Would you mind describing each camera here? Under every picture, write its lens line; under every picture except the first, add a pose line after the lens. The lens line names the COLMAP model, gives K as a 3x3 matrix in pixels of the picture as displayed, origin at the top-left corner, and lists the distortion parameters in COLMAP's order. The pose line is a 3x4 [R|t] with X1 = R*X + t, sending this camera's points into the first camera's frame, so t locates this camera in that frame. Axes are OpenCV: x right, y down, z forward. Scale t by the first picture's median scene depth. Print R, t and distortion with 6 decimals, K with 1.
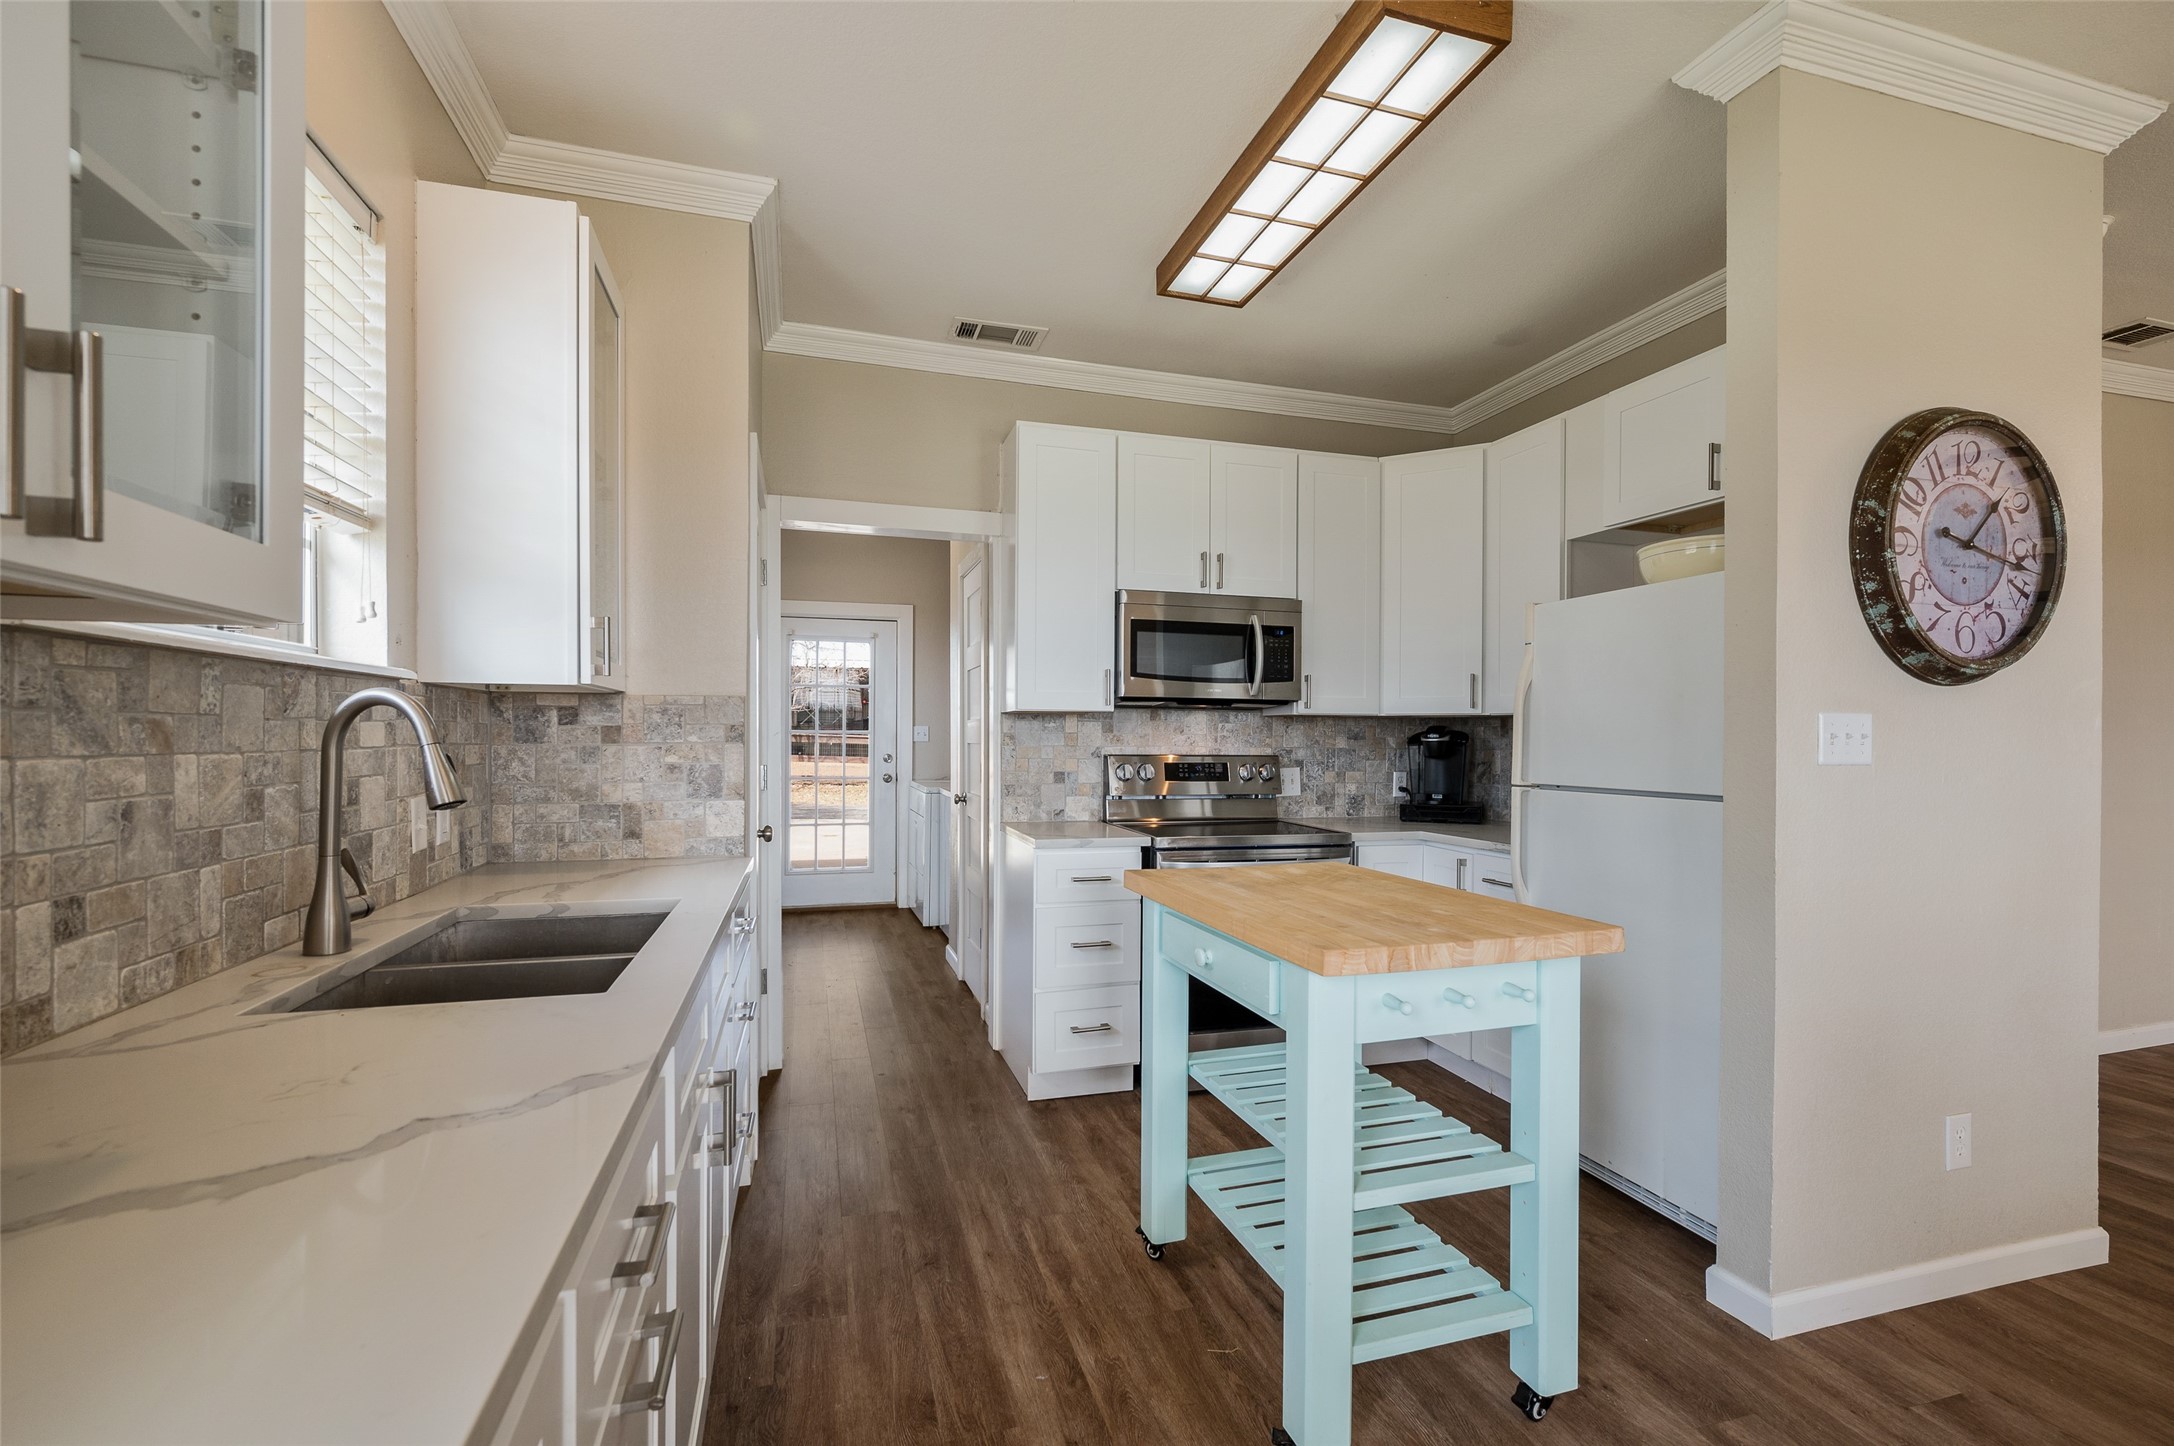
lens RADIAL K [[954.9, 0, 1093.2], [0, 954.9, 733.5], [0, 0, 1]] dist [-0.001486, -0.000032]
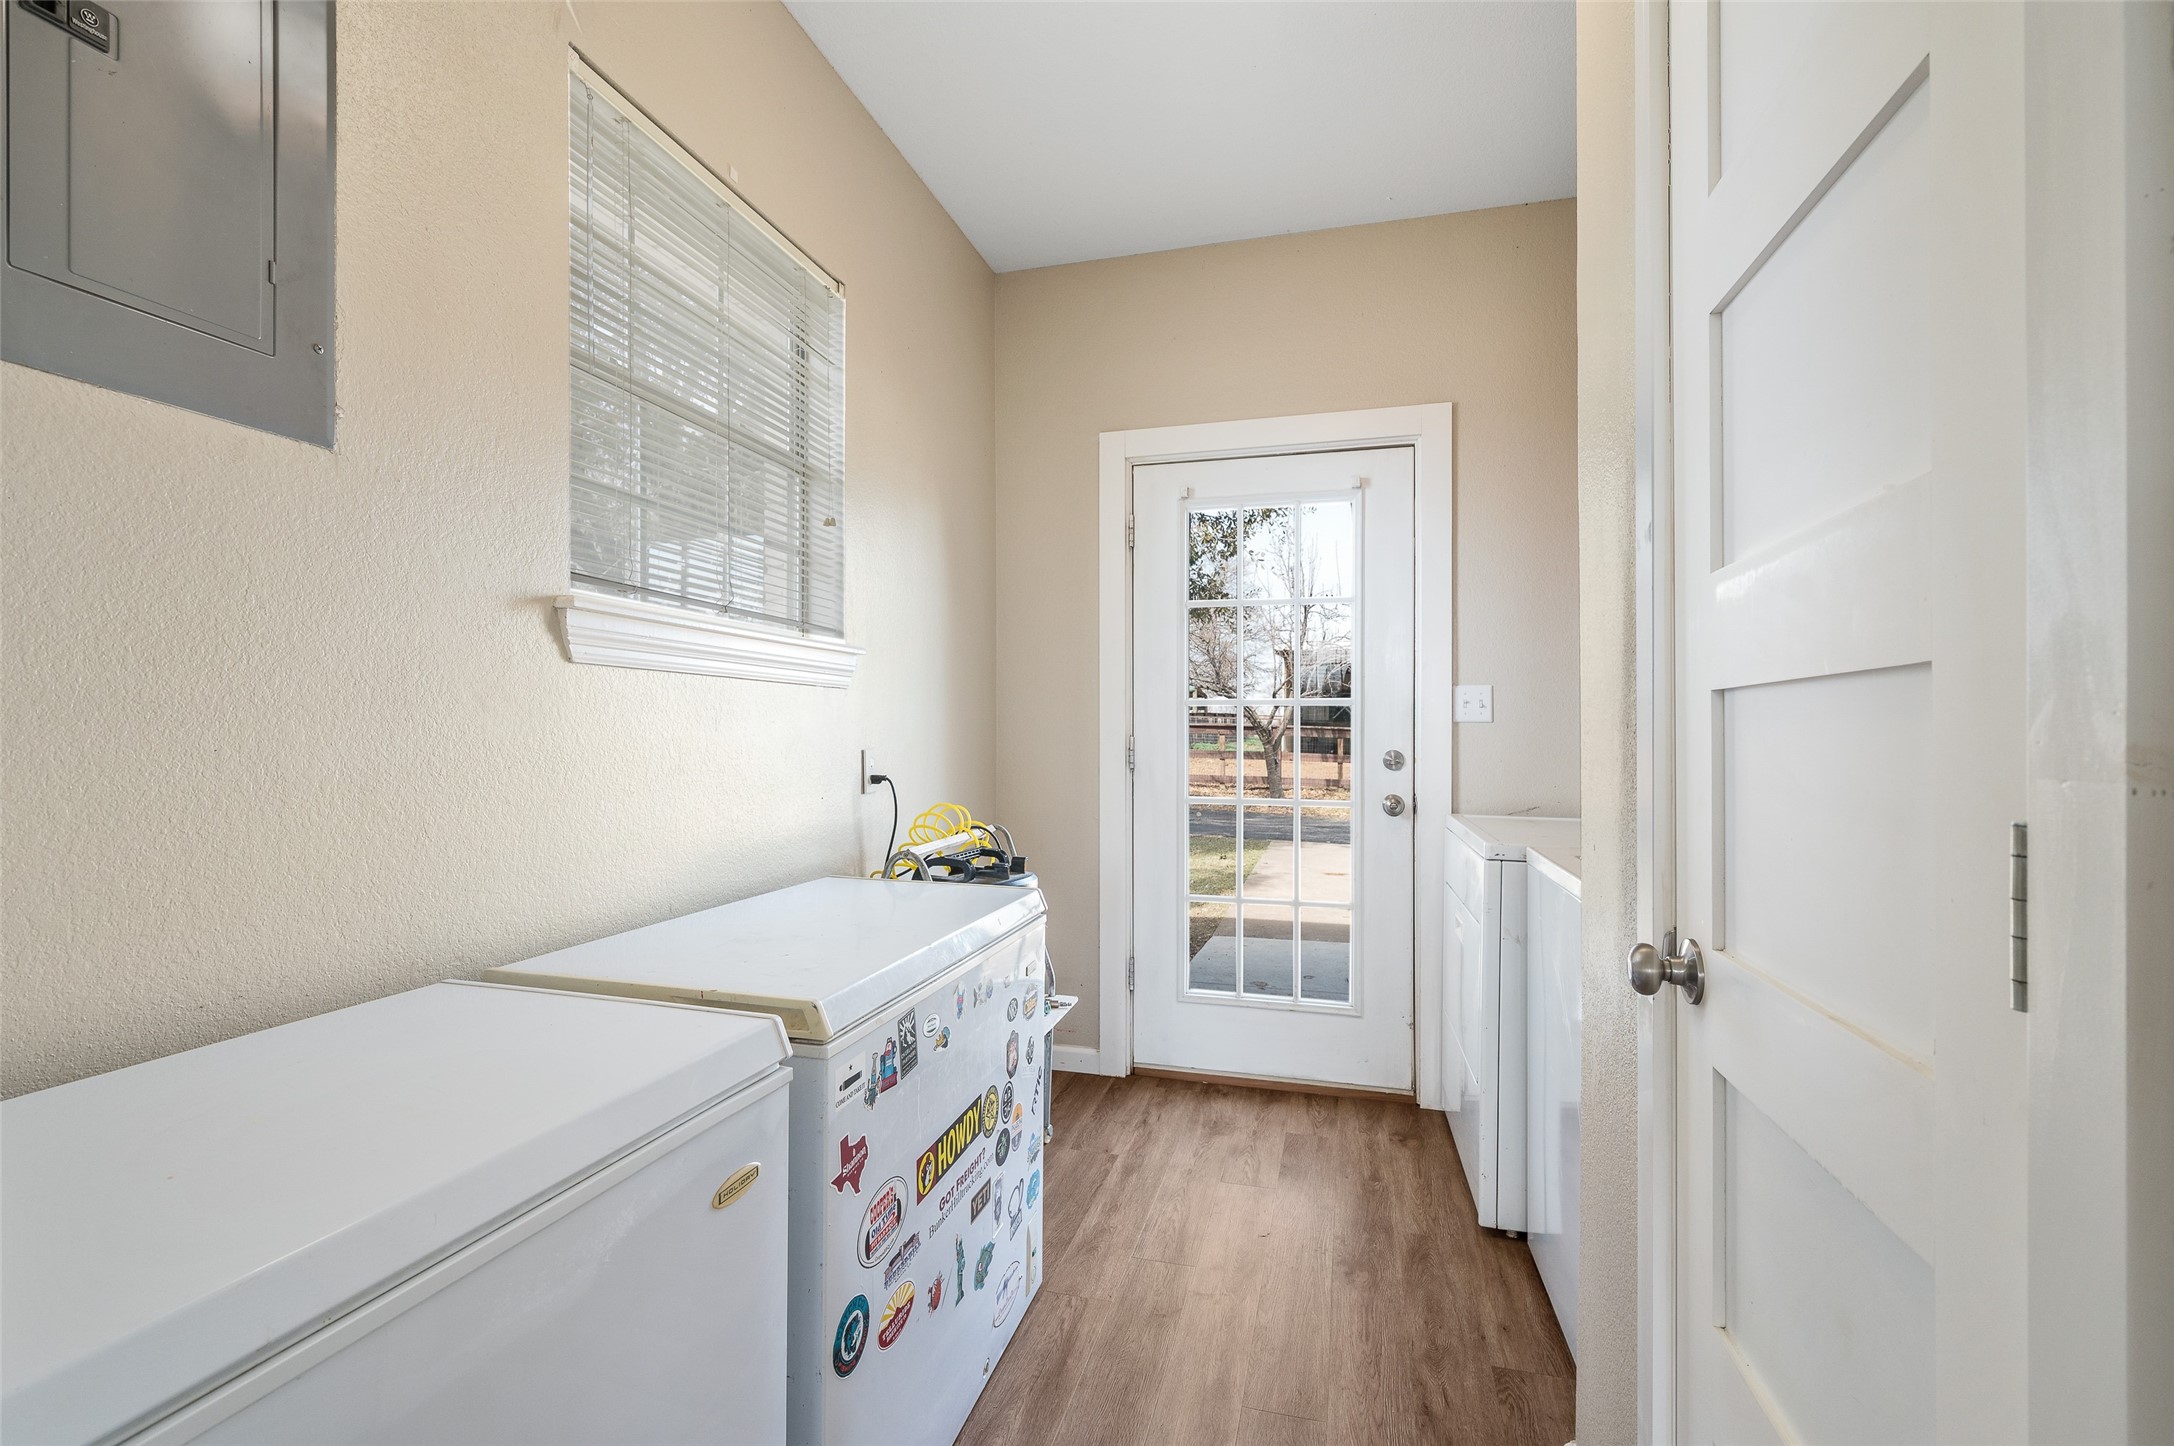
lens RADIAL K [[954.9, 0, 1088.0], [0, 954.9, 730.2], [0, 0, 1]] dist [-0.001486, -0.000032]
pose [[0.844785, 0.000948, -0.535104, -0.098320], [-0.002520, 0.999994, -0.002206, 0.012974], [0.535099, 0.003212, 0.844783, 0.551699]]
